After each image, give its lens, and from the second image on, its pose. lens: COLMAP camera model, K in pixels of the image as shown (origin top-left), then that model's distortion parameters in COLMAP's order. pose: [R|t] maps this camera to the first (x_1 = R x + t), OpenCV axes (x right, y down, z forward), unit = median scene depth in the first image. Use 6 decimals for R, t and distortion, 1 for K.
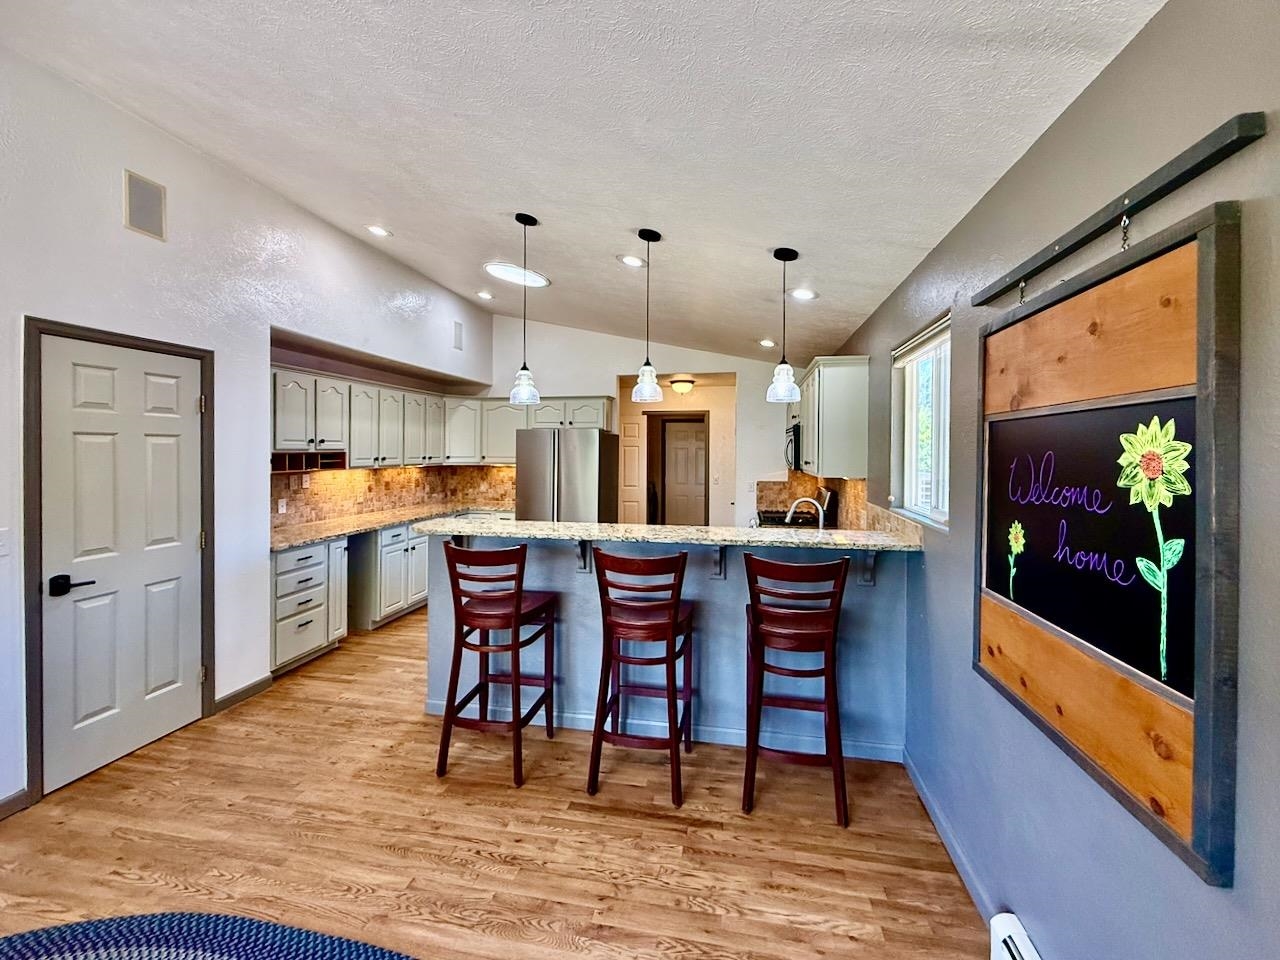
lens RADIAL K [[536.1, 0, 641.6], [0, 536.1, 457.1], [0, 0, 1]] dist [0.018353, 0.000048]
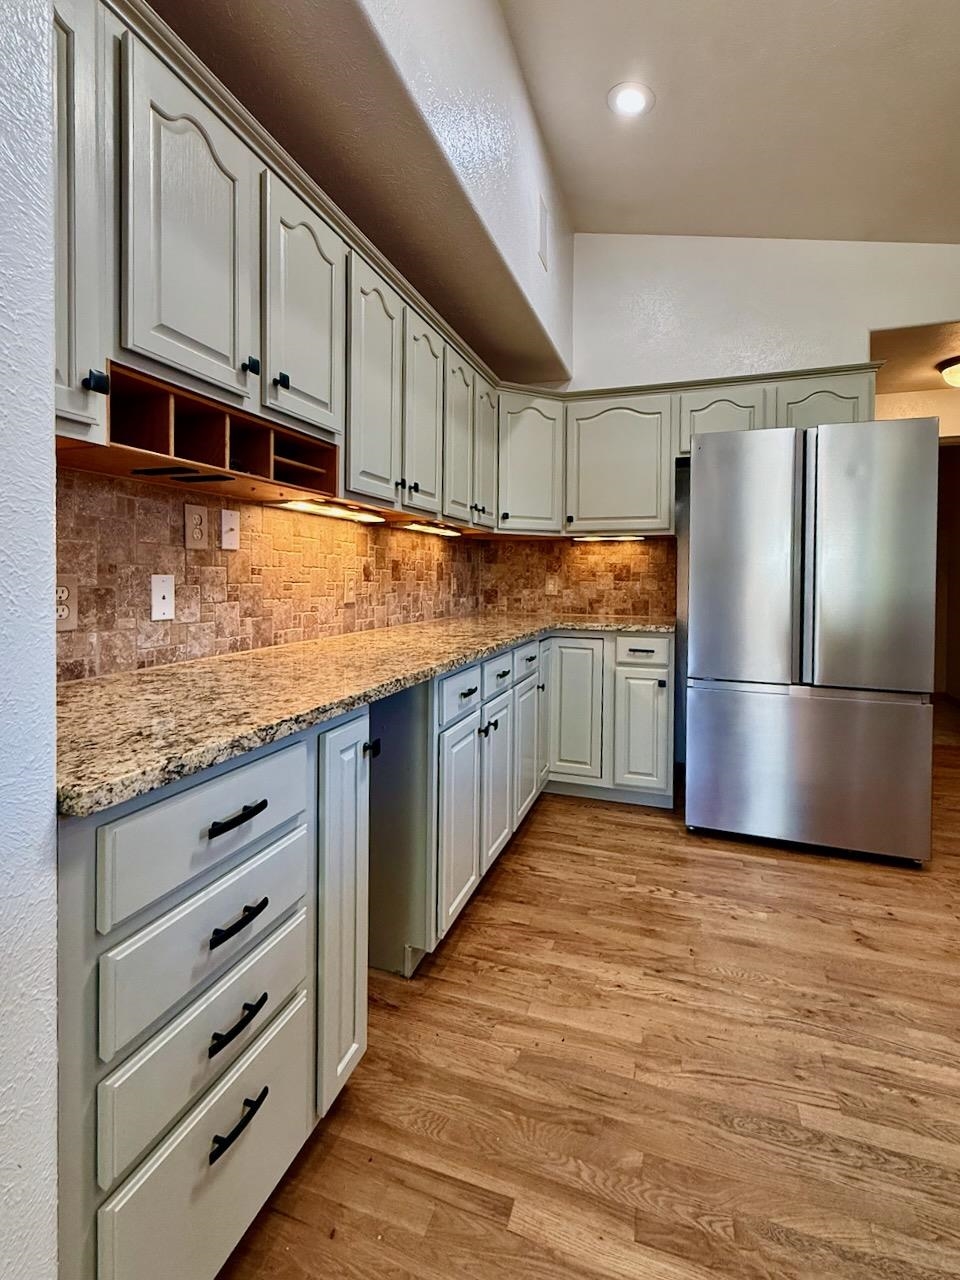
lens RADIAL K [[600.3, 0, 481.0], [0, 600.3, 580.7], [0, 0, 1]] dist [0.000608, 0.000541]
pose [[0.989476, -0.001672, -0.144690, -0.412151], [0.001061, 0.999990, -0.004297, 0.079185], [0.144696, 0.004099, 0.989468, 0.650915]]
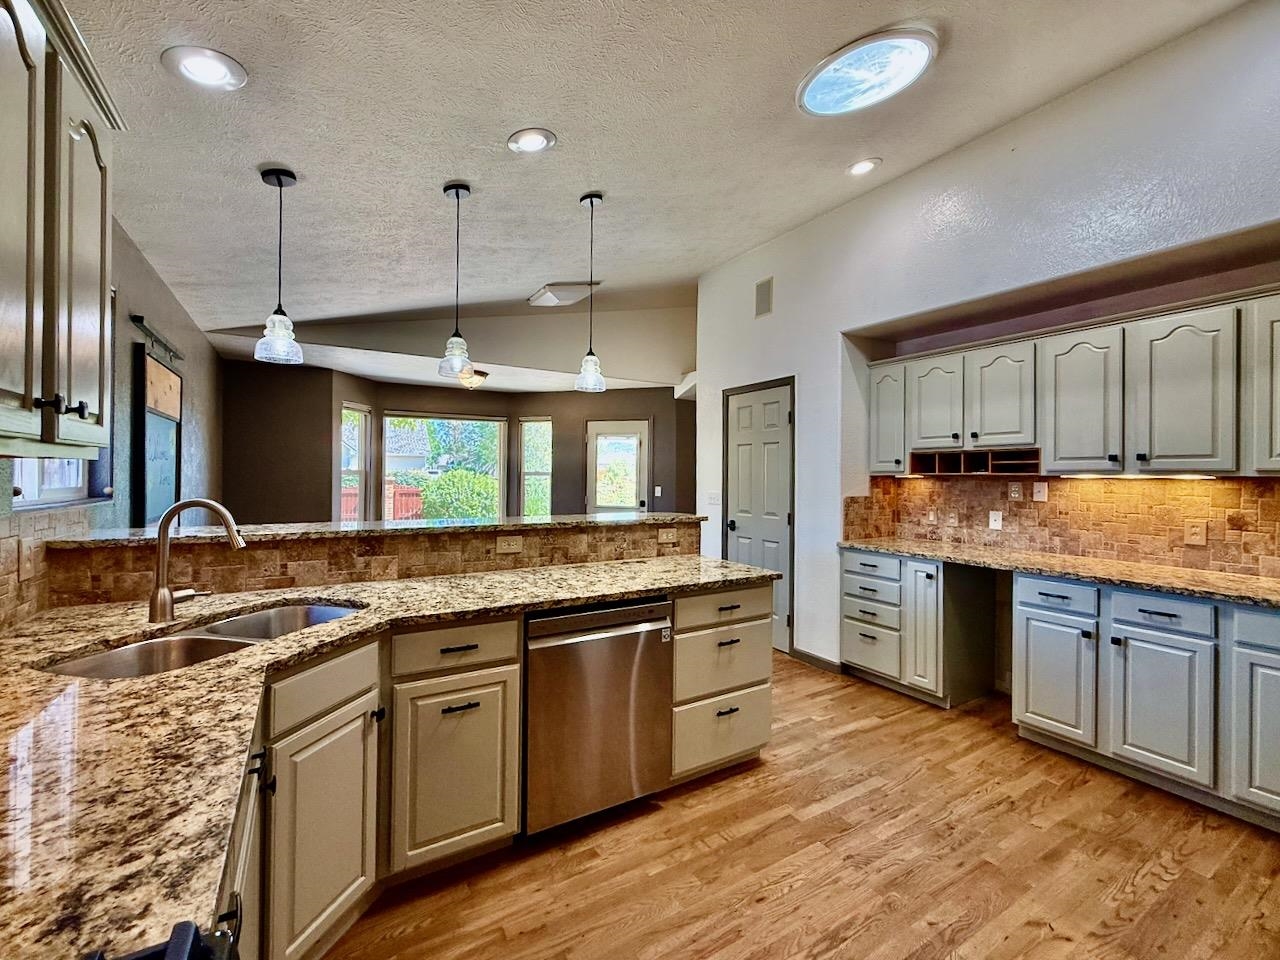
lens RADIAL K [[537.2, 0, 621.0], [0, 537.2, 490.6], [0, 0, 1]] dist [0.001017, 0.000330]
pose [[-0.763256, 0.011135, -0.646000, 0.243787], [-0.016305, 0.999201, 0.036487, 0.026747], [0.645891, 0.038382, -0.762465, 1.186866]]
